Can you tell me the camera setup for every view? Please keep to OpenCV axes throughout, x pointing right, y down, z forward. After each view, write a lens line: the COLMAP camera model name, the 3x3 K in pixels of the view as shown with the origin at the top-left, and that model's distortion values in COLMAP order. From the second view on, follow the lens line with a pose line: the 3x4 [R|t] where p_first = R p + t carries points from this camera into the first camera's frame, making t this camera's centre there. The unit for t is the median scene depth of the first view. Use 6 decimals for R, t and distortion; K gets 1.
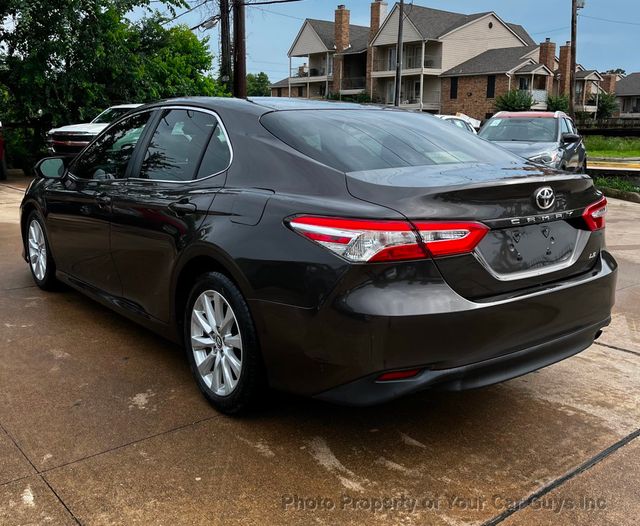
lens RADIAL K [[618.6, 0, 312.0], [0, 618.6, 249.4], [0, 0, 1]] dist [0.019086, 0.000000]
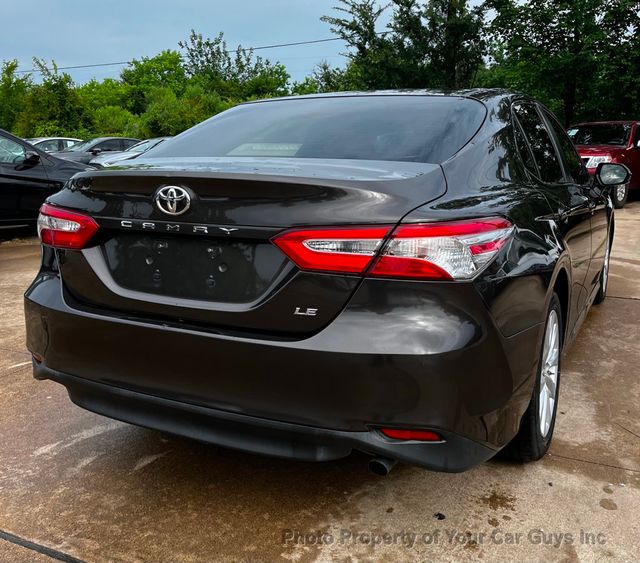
lens RADIAL K [[621.9, 0, 336.5], [0, 621.9, 259.3], [0, 0, 1]] dist [0.019180, 0.000000]
pose [[0.457983, 0.148429, -0.876482, 0.967077], [-0.167969, 0.982650, 0.078641, -0.090634], [0.872948, 0.111206, 0.474968, 0.722719]]
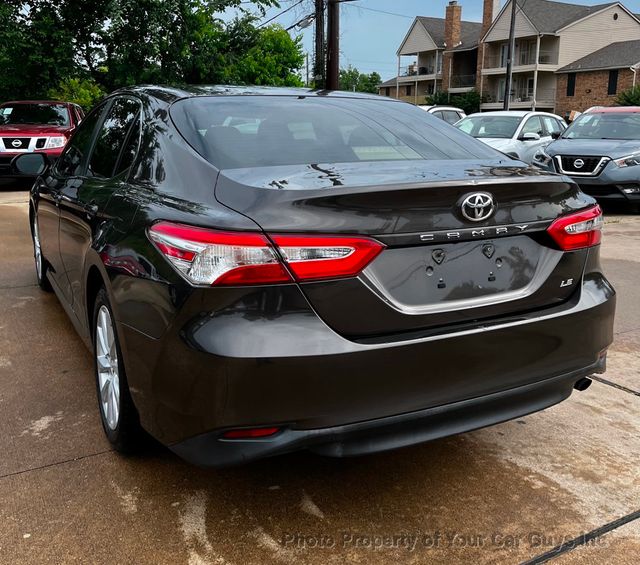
lens RADIAL K [[621.9, 0, 313.2], [0, 621.9, 247.6], [0, 0, 1]] dist [0.019180, 0.000000]
pose [[0.986442, 0.029933, -0.161359, 0.263229], [-0.030472, 0.999535, -0.000870, -0.023078], [0.161258, 0.005776, 0.986895, 0.190671]]
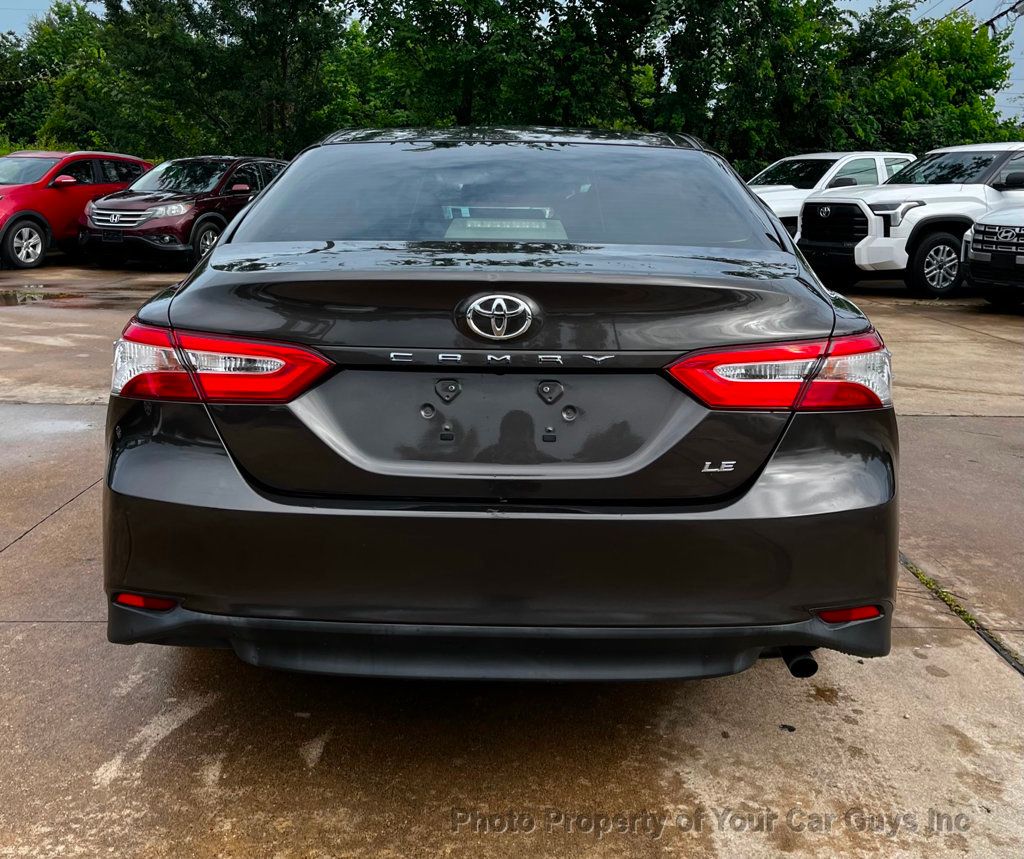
lens RADIAL K [[1039.9, 0, 520.4], [0, 1039.9, 353.0], [0, 0, 1]] dist [0.013617, 0.000000]
pose [[0.796501, 0.098945, -0.596487, 0.750201], [-0.124769, 0.992184, -0.002024, -0.048657], [0.591624, 0.076035, 0.802620, 0.331275]]
